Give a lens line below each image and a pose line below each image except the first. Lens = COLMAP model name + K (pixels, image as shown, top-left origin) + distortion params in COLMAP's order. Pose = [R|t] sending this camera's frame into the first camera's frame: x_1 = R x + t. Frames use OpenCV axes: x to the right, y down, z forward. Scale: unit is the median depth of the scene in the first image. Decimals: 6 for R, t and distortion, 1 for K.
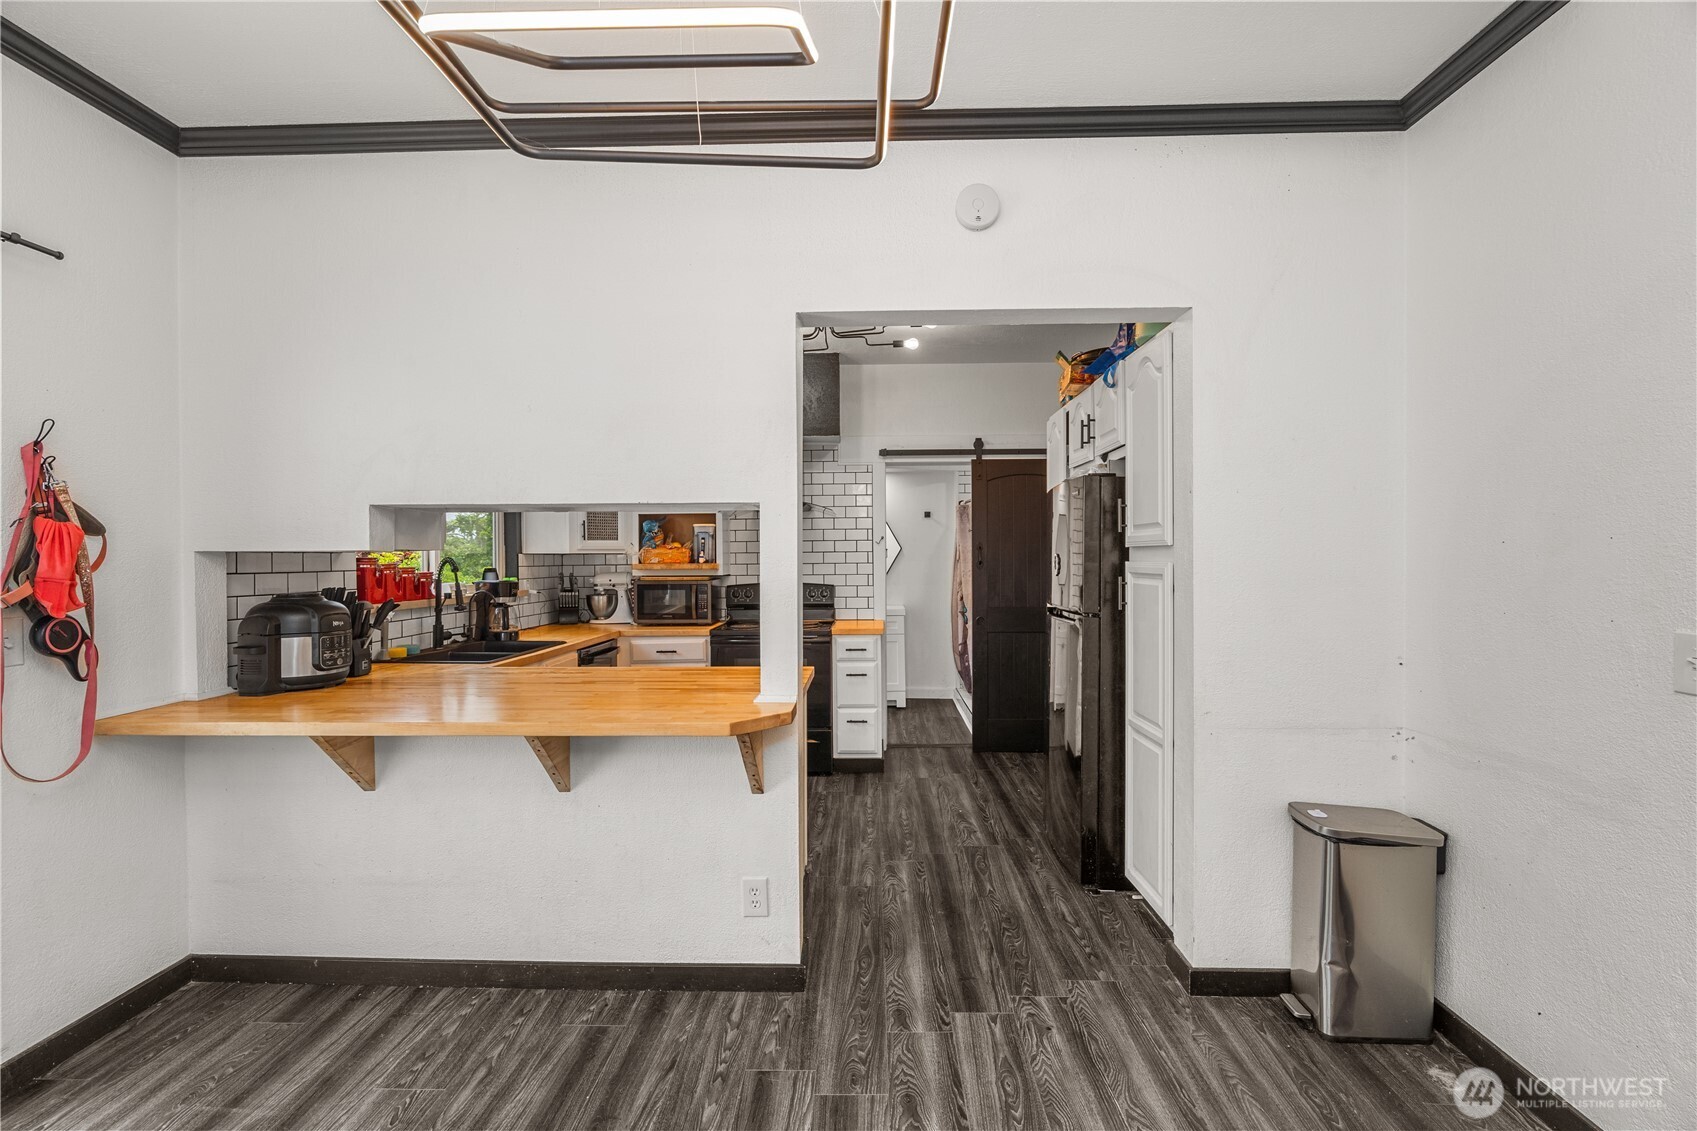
lens RADIAL K [[766.5, 0, 843.8], [0, 766.5, 558.8], [0, 0, 1]] dist [-0.009298, 0.003902]
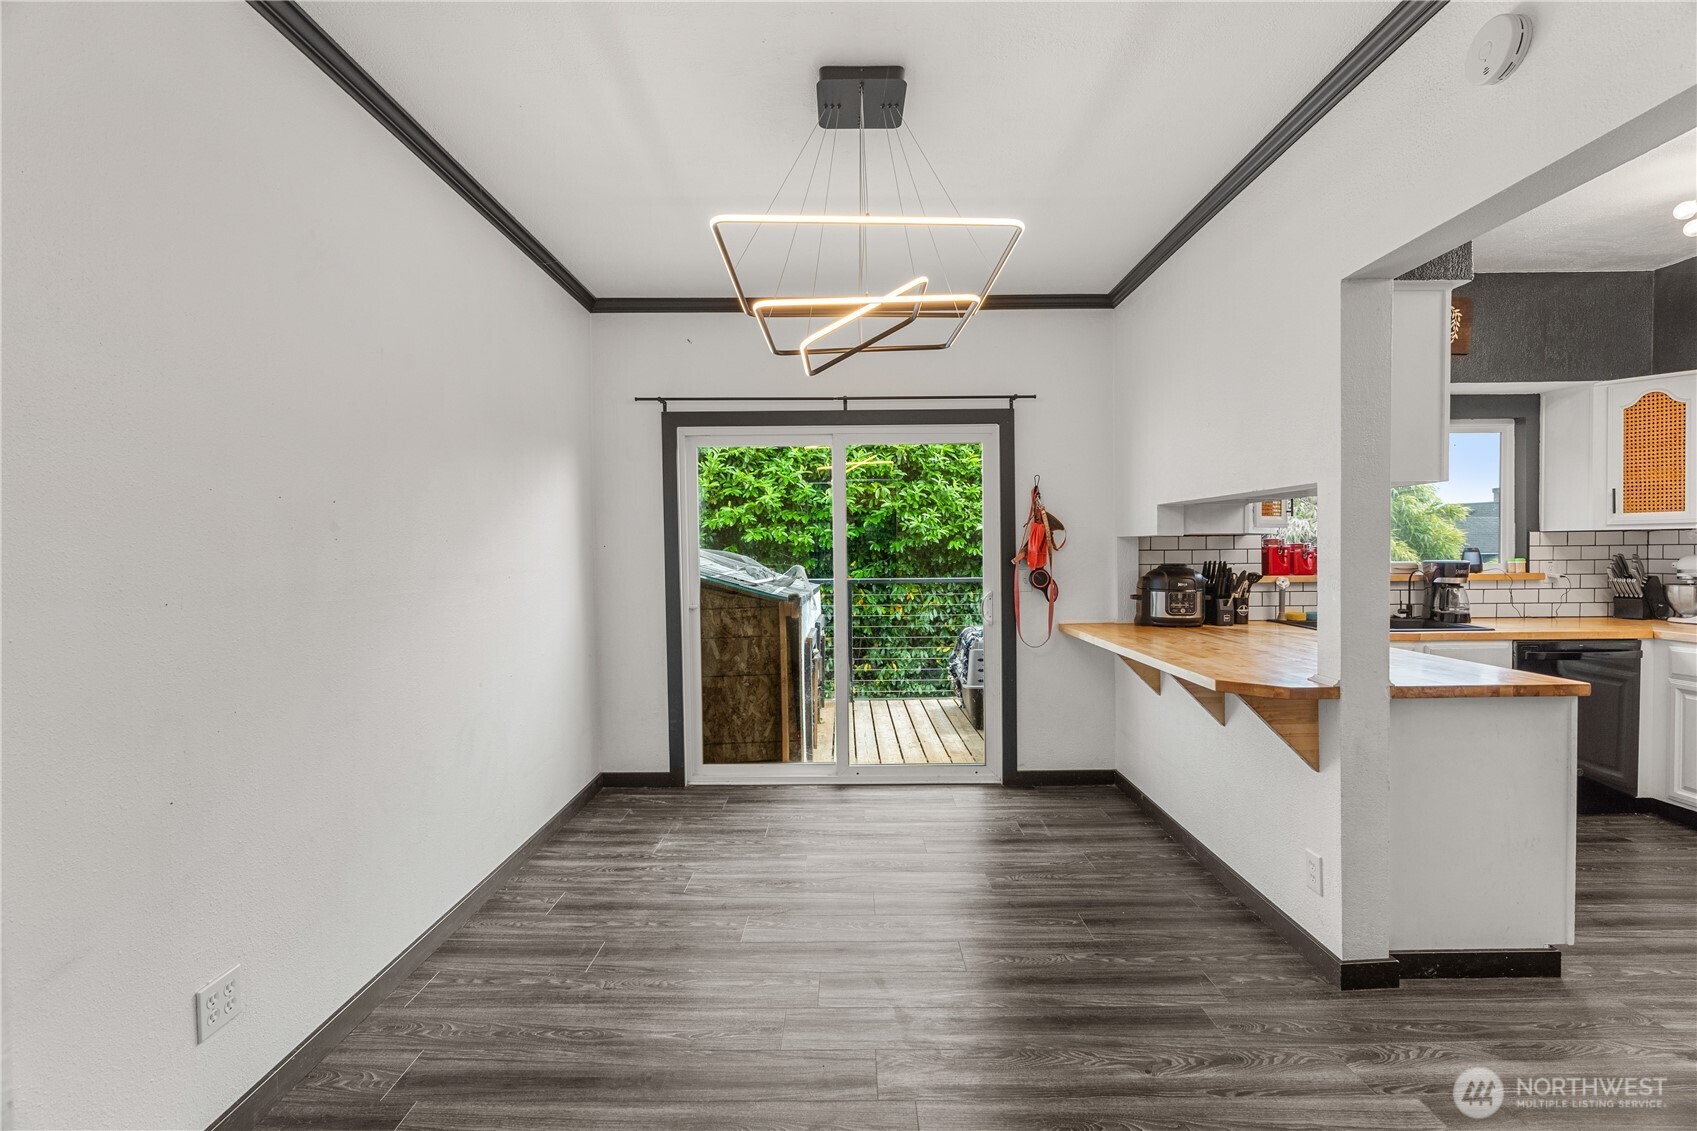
lens RADIAL K [[766.5, 0, 840.3], [0, 766.5, 550.4], [0, 0, 1]] dist [-0.009298, 0.003902]
pose [[0.010779, 0.005200, -0.999928, 0.940852], [0.008188, 0.999952, 0.005288, 0.007233], [0.999908, -0.008245, 0.010736, 0.388924]]
